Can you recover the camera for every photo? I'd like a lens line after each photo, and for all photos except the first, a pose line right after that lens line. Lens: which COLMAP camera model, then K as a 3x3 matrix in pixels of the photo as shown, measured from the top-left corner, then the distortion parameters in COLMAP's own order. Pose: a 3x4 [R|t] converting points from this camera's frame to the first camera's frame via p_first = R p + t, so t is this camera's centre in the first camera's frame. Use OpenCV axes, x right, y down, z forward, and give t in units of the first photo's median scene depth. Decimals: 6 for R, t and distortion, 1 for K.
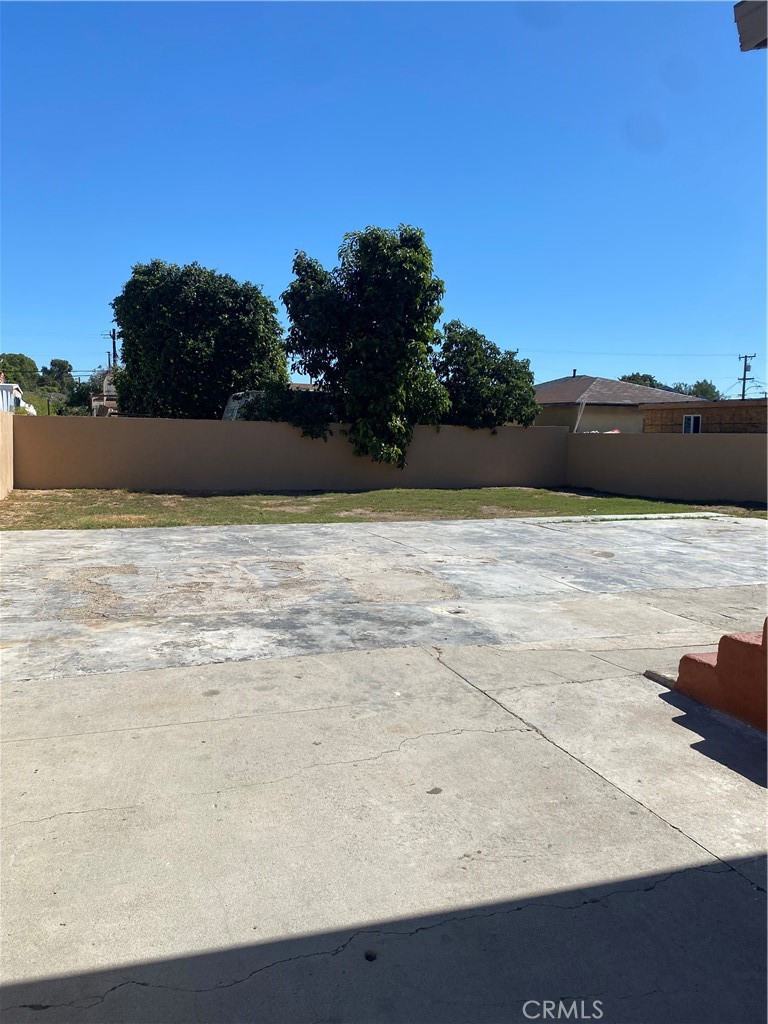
lens RADIAL K [[772.7, 0, 384.3], [0, 772.7, 505.9], [0, 0, 1]] dist [0.050989, -0.057208]
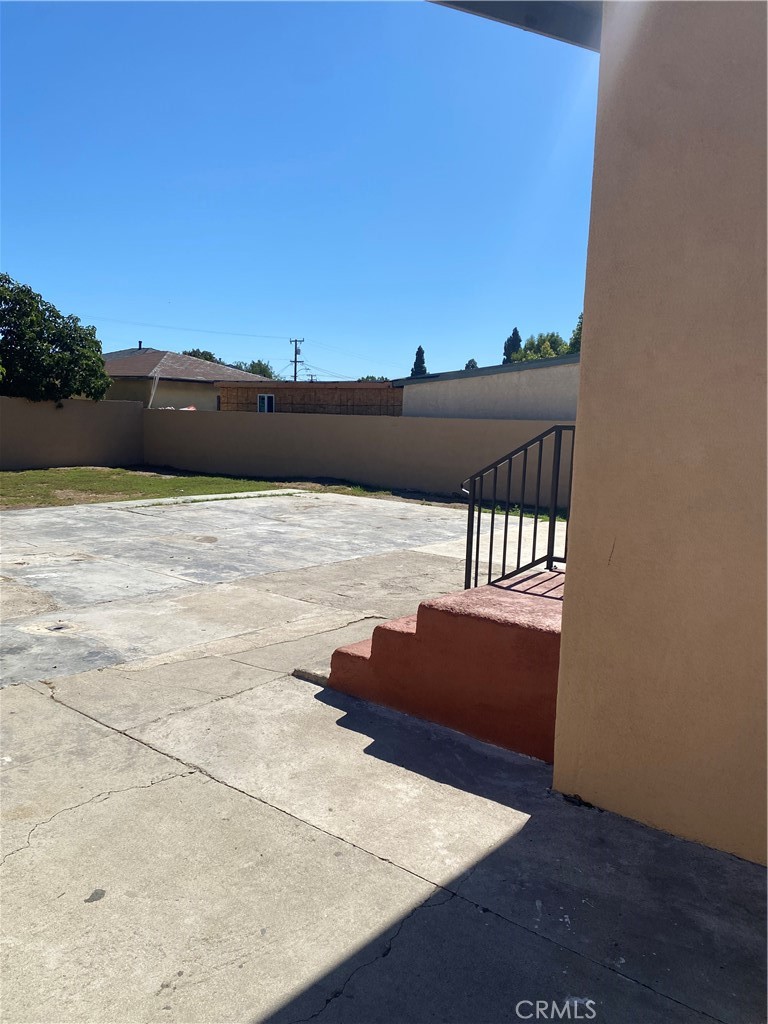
lens RADIAL K [[772.7, 0, 390.6], [0, 772.7, 506.1], [0, 0, 1]] dist [0.050989, -0.057208]
pose [[0.849226, -0.045652, 0.526052, -0.036657], [0.028608, 0.998770, 0.040493, -0.016041], [-0.527253, -0.019338, 0.849488, 0.108804]]
